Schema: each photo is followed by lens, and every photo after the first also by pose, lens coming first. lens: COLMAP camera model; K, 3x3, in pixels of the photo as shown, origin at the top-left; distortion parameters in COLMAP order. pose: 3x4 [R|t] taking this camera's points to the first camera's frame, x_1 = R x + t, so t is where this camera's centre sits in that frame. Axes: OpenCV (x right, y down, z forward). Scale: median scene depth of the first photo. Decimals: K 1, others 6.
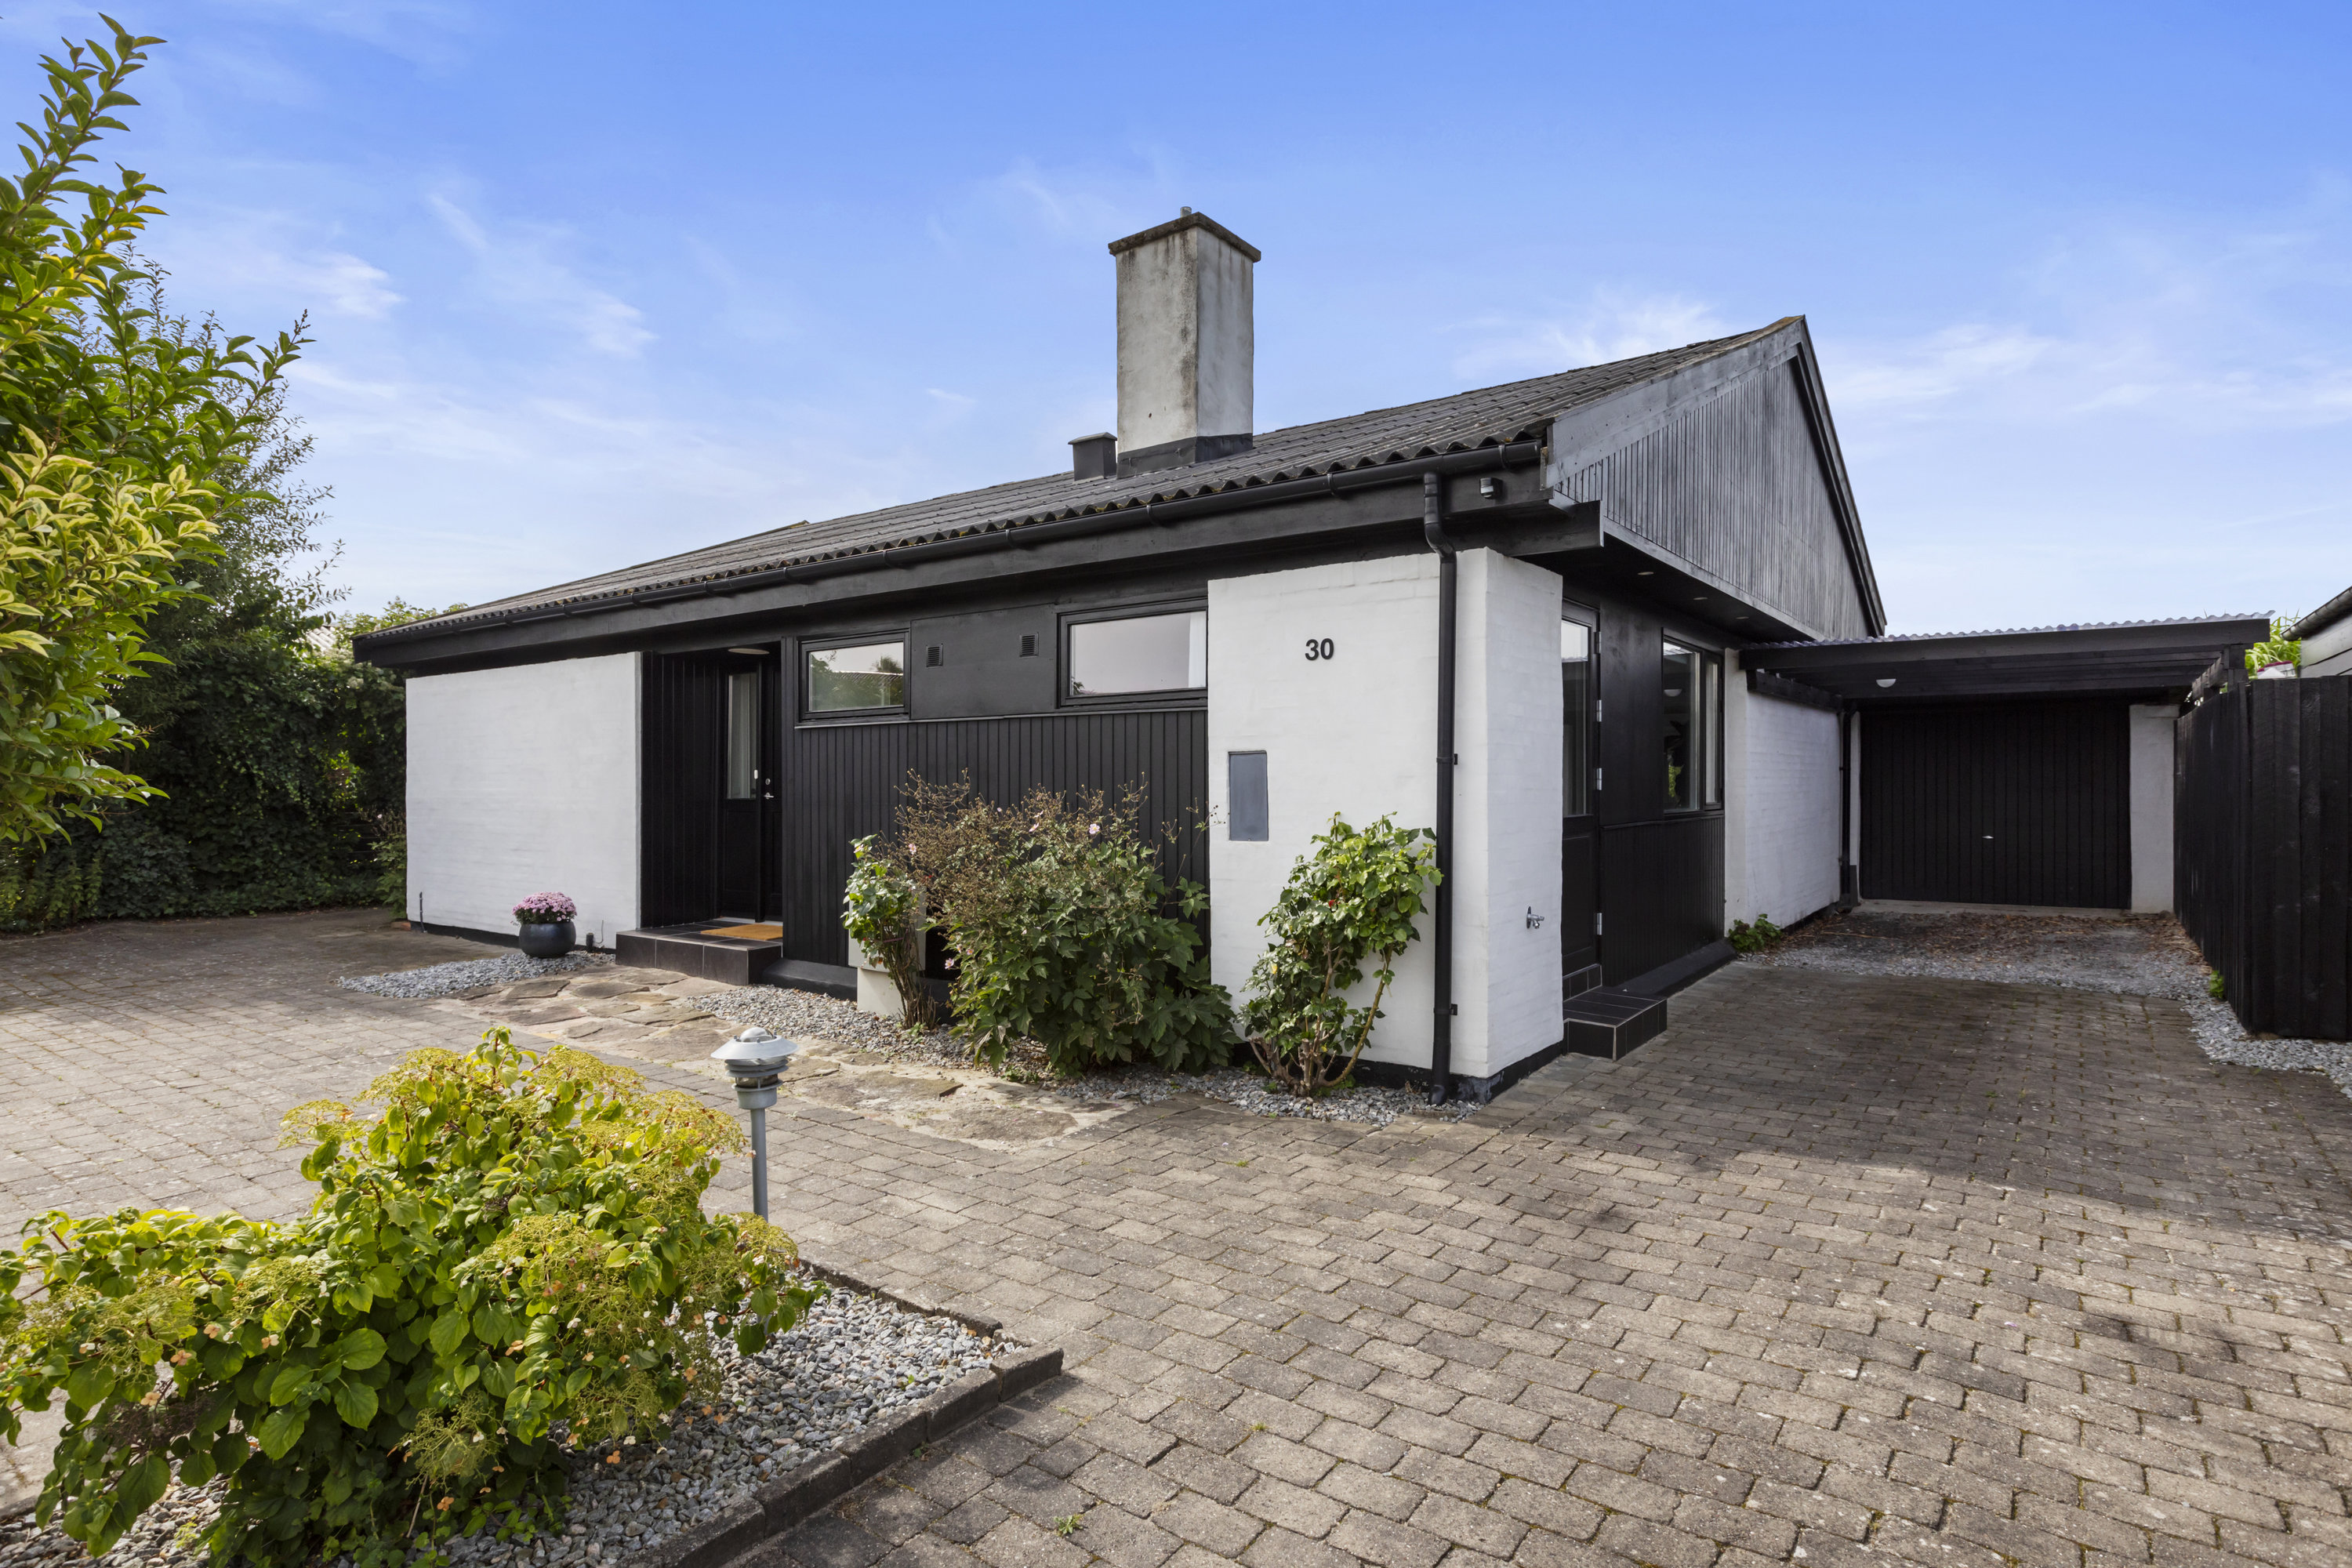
lens RADIAL K [[1254.4, 0, 1168.1], [0, 1254.4, 778.6], [0, 0, 1]] dist [0.005072, -0.006475]
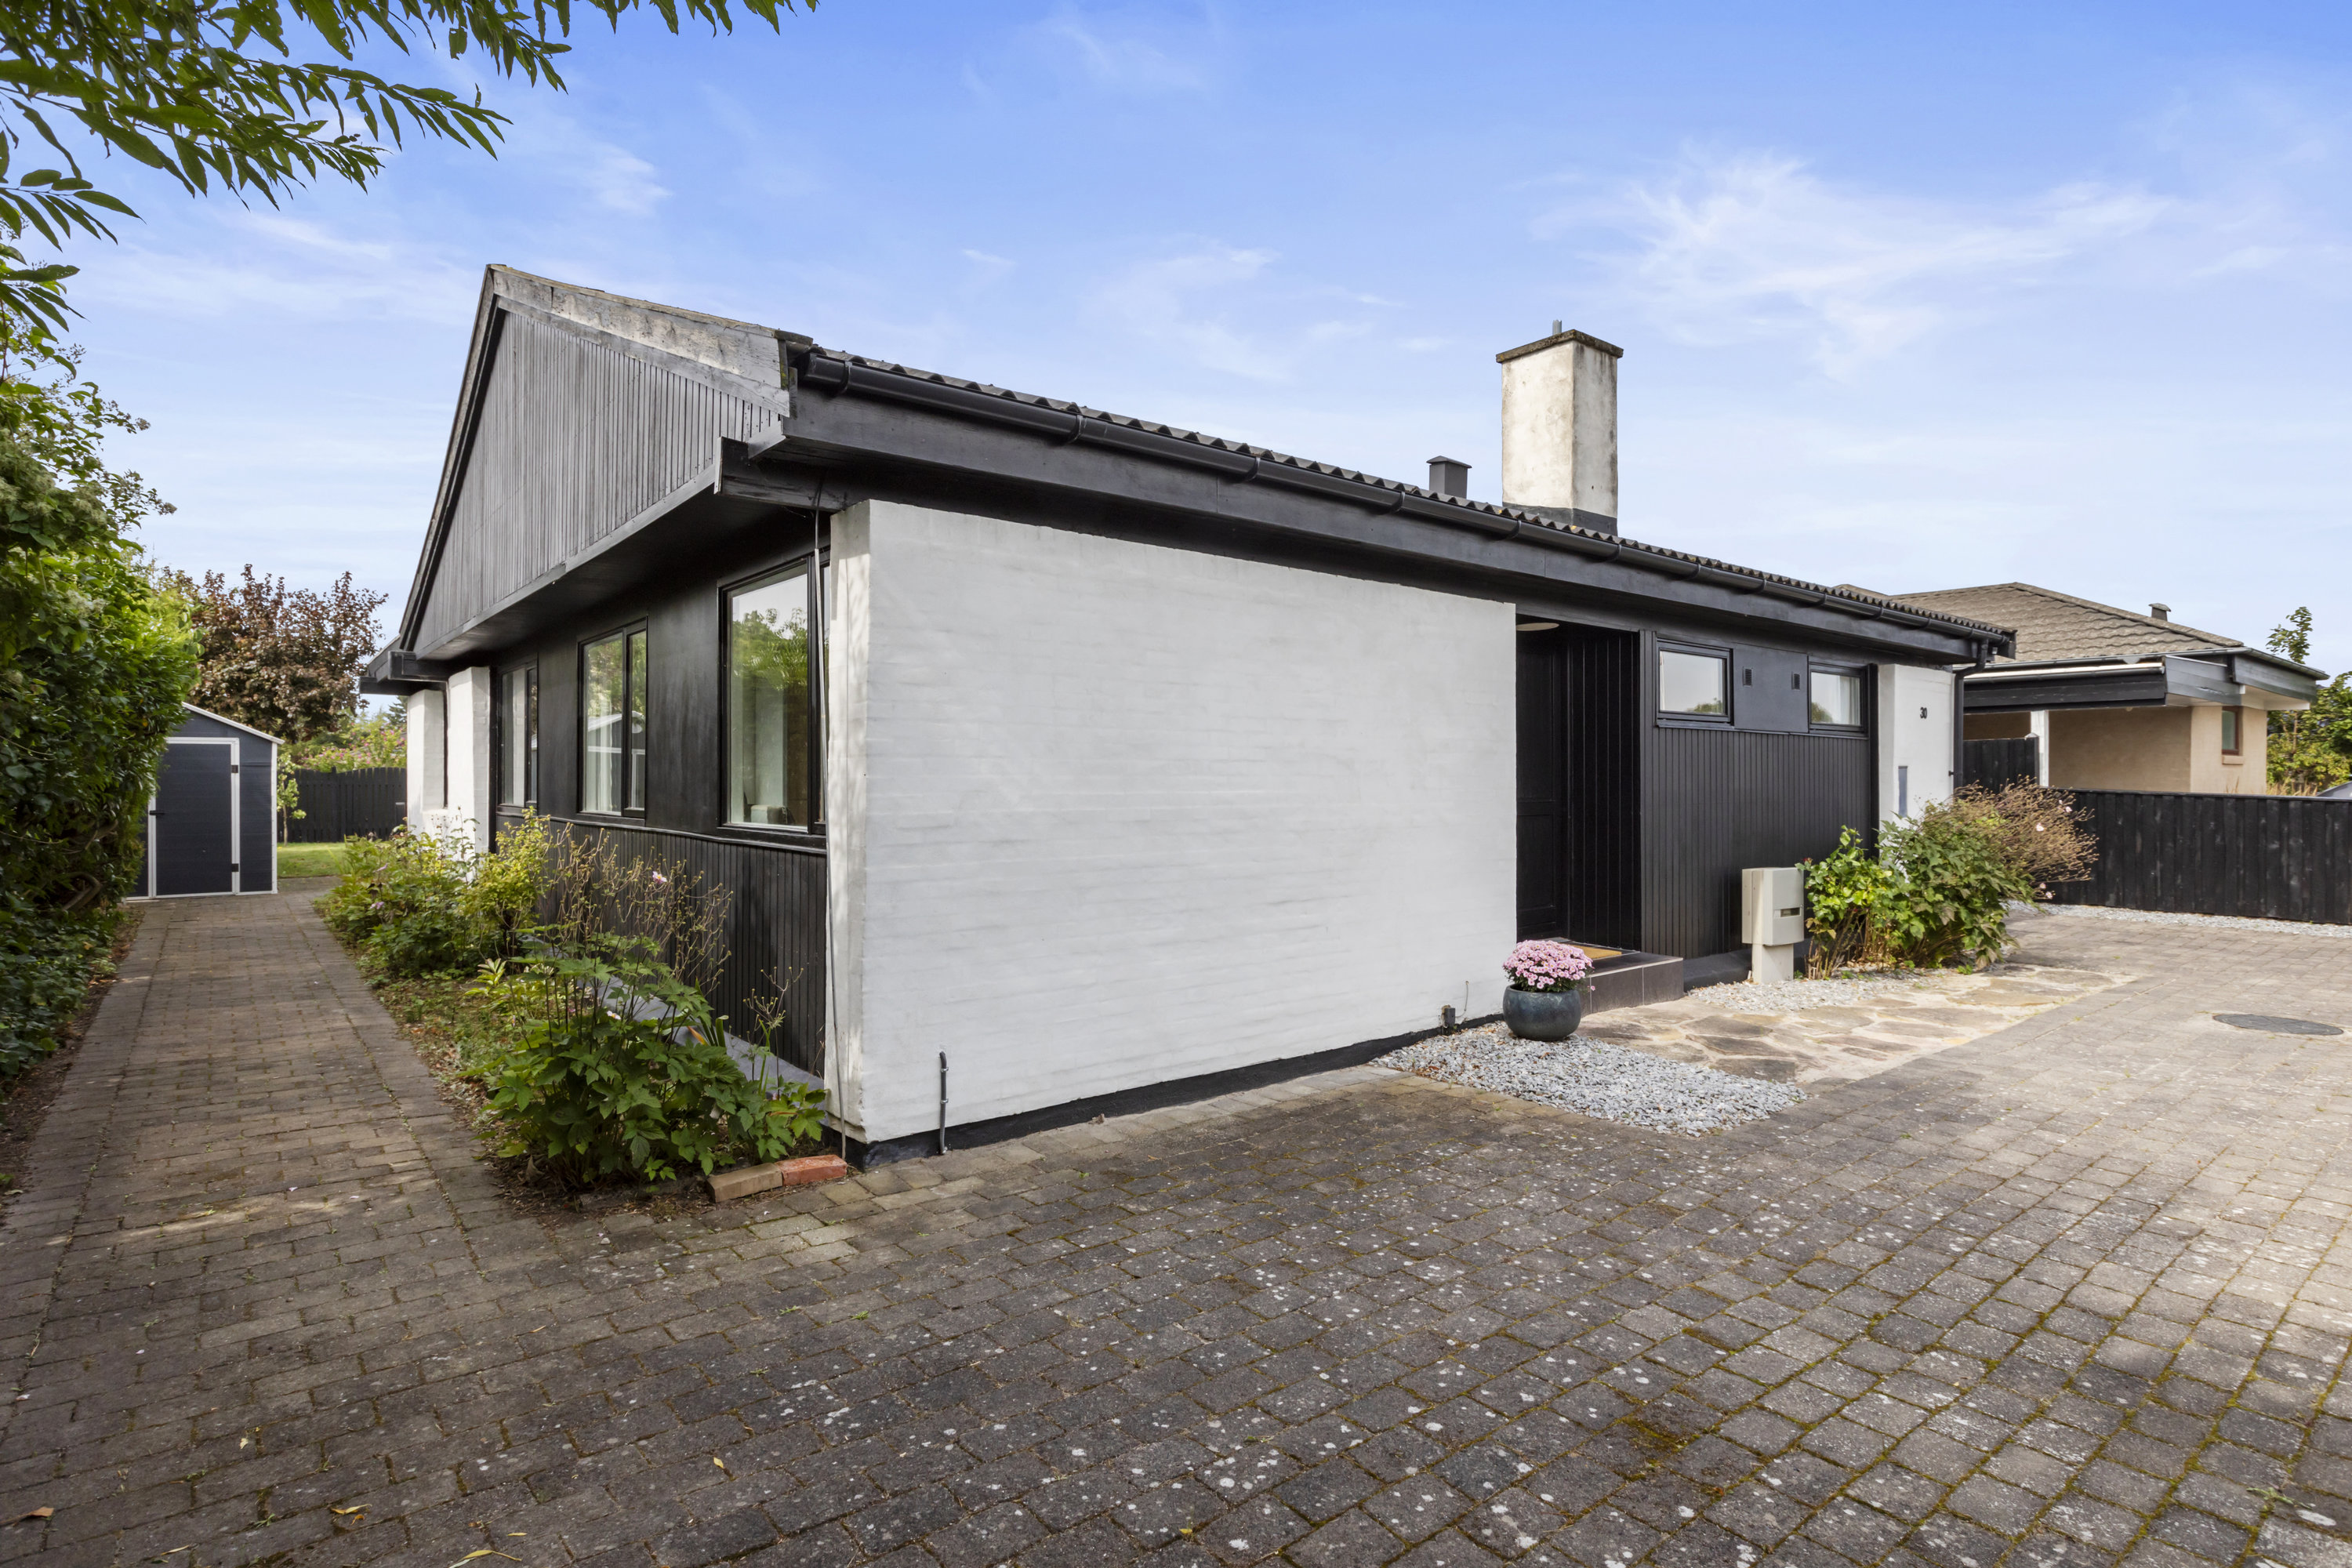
lens RADIAL K [[1208.9, 0, 1180.5], [0, 1208.9, 782.4], [0, 0, 1]] dist [0.002229, 0.000874]
pose [[0.232045, 0.010857, 0.972645, -0.954605], [0.002899, 0.999926, -0.011854, 0.009859], [-0.972701, 0.005571, 0.231996, 0.842524]]
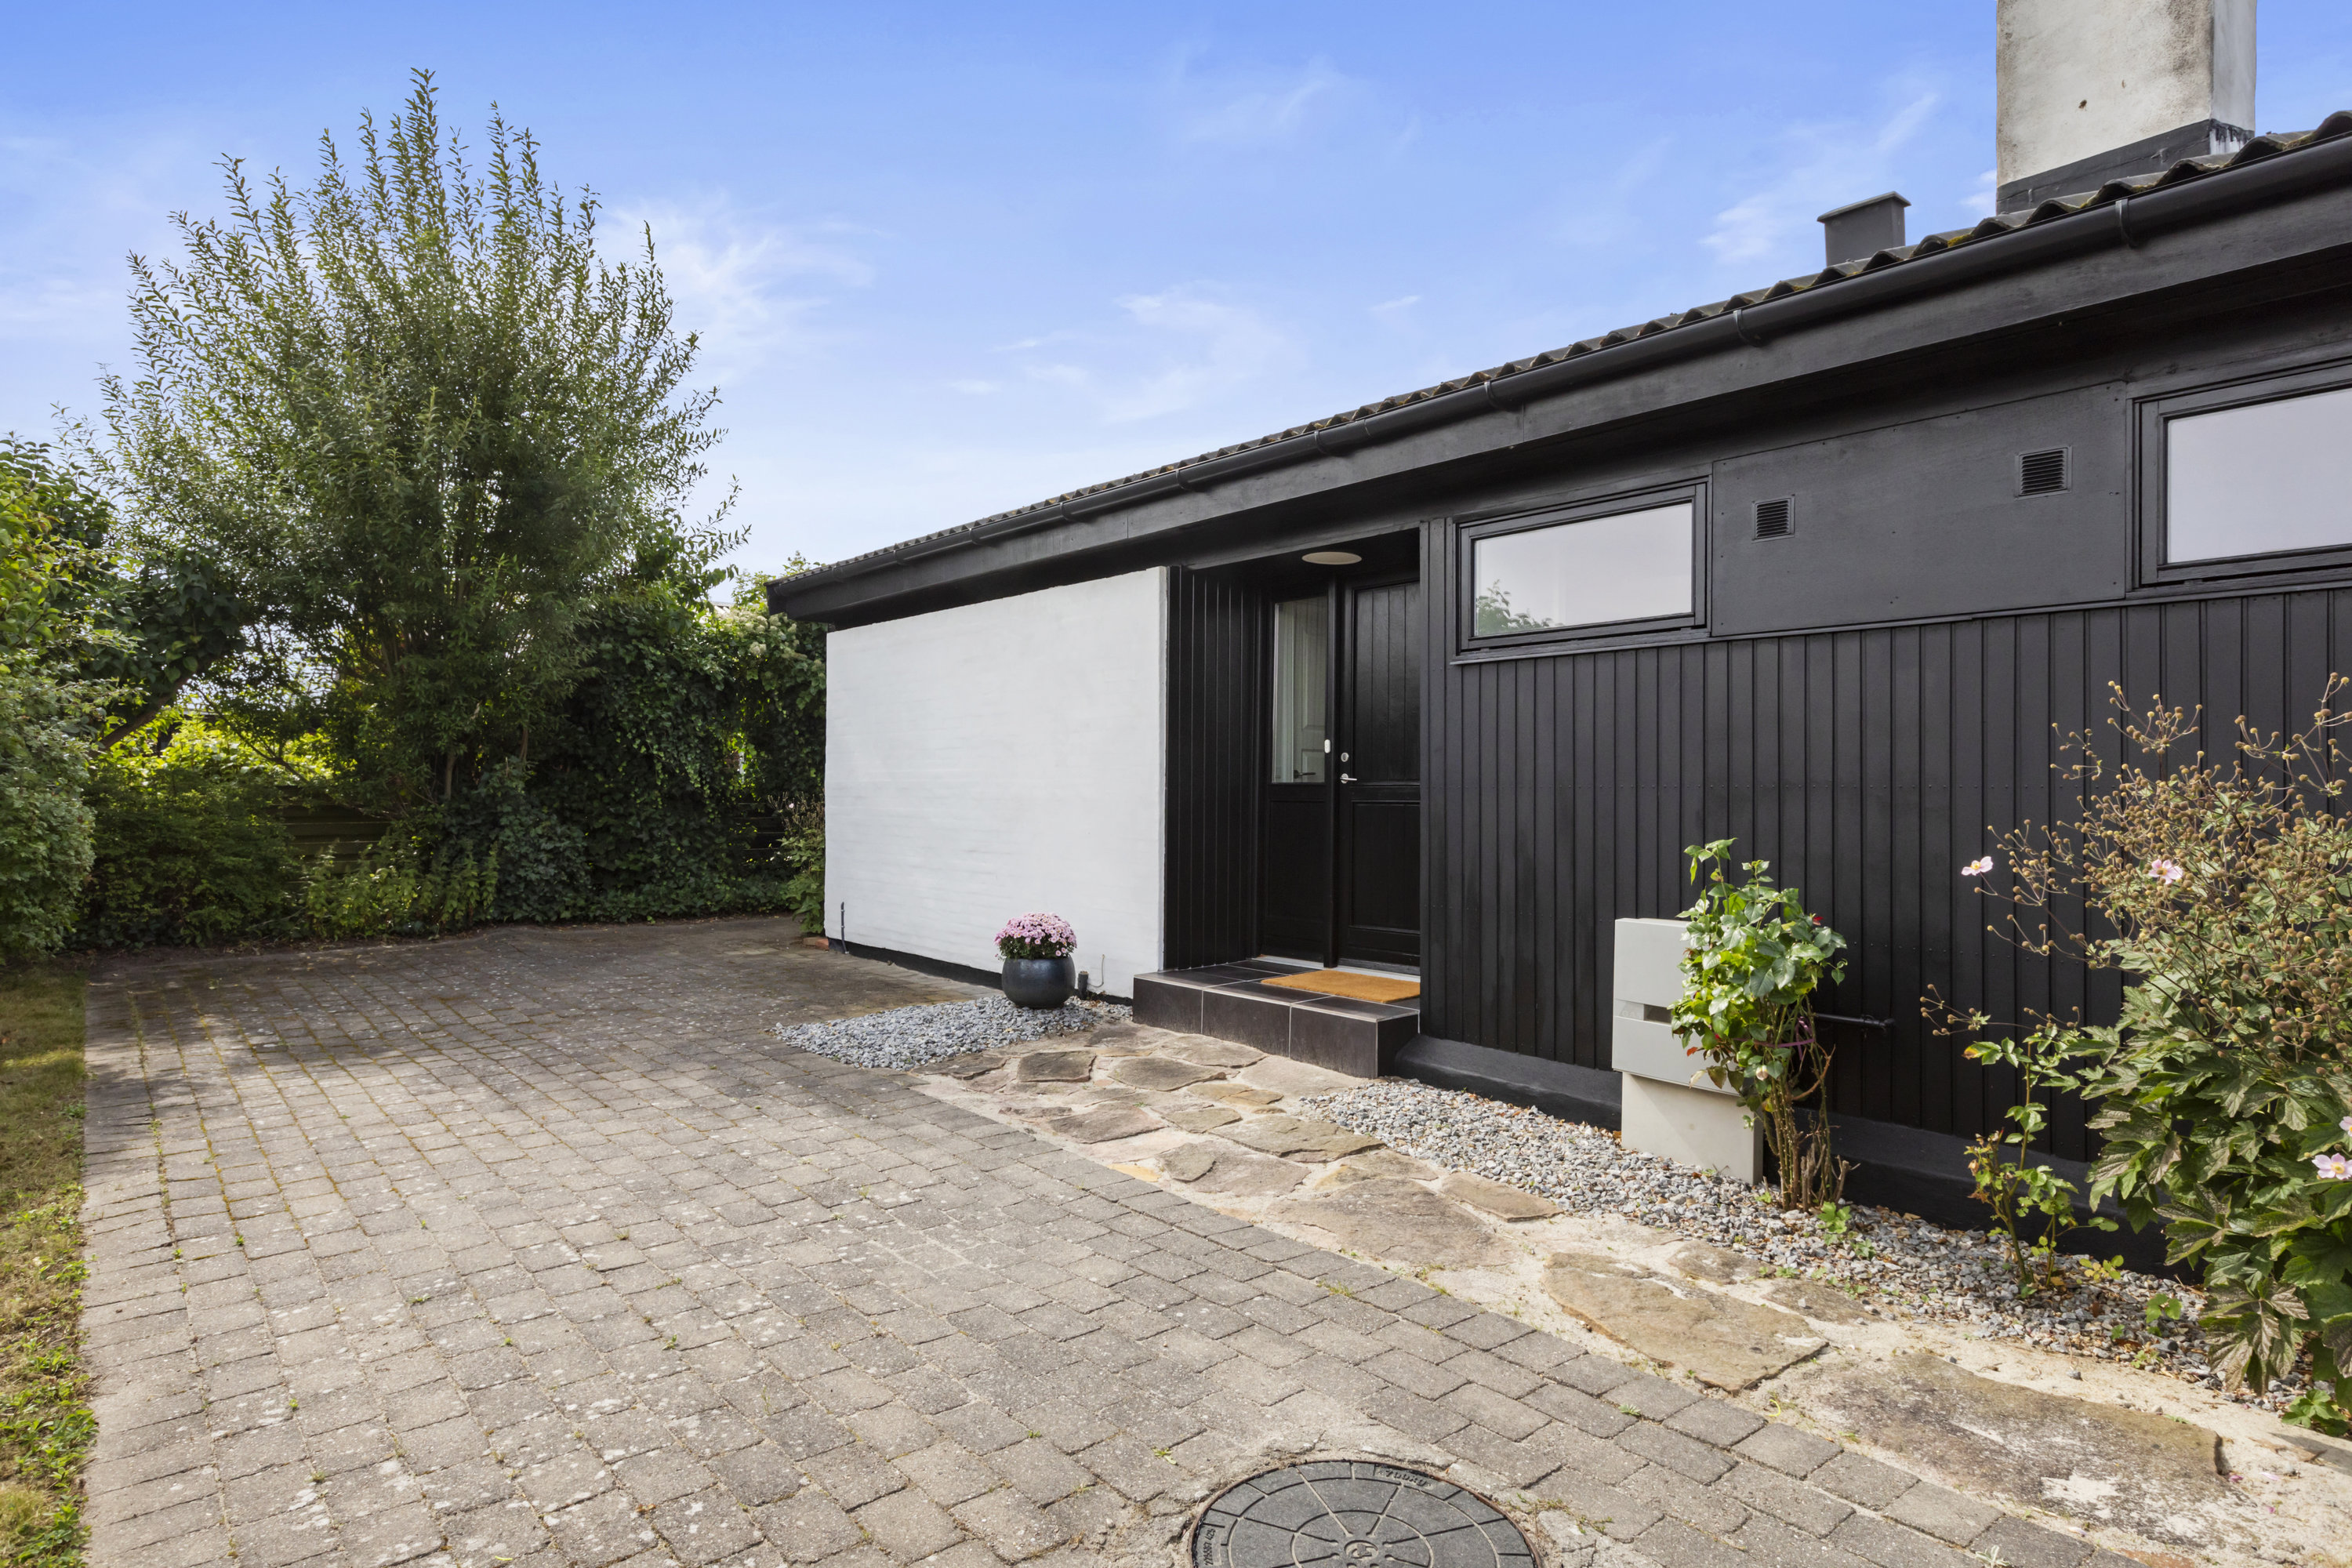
lens RADIAL K [[1292.6, 0, 1147.1], [0, 1292.6, 776.1], [0, 0, 1]] dist [0.001096, 0.000879]
pose [[0.970476, 0.006471, -0.241110, -0.213209], [-0.008314, 0.999943, -0.006628, 0.014990], [0.241053, 0.008437, 0.970475, 0.256275]]
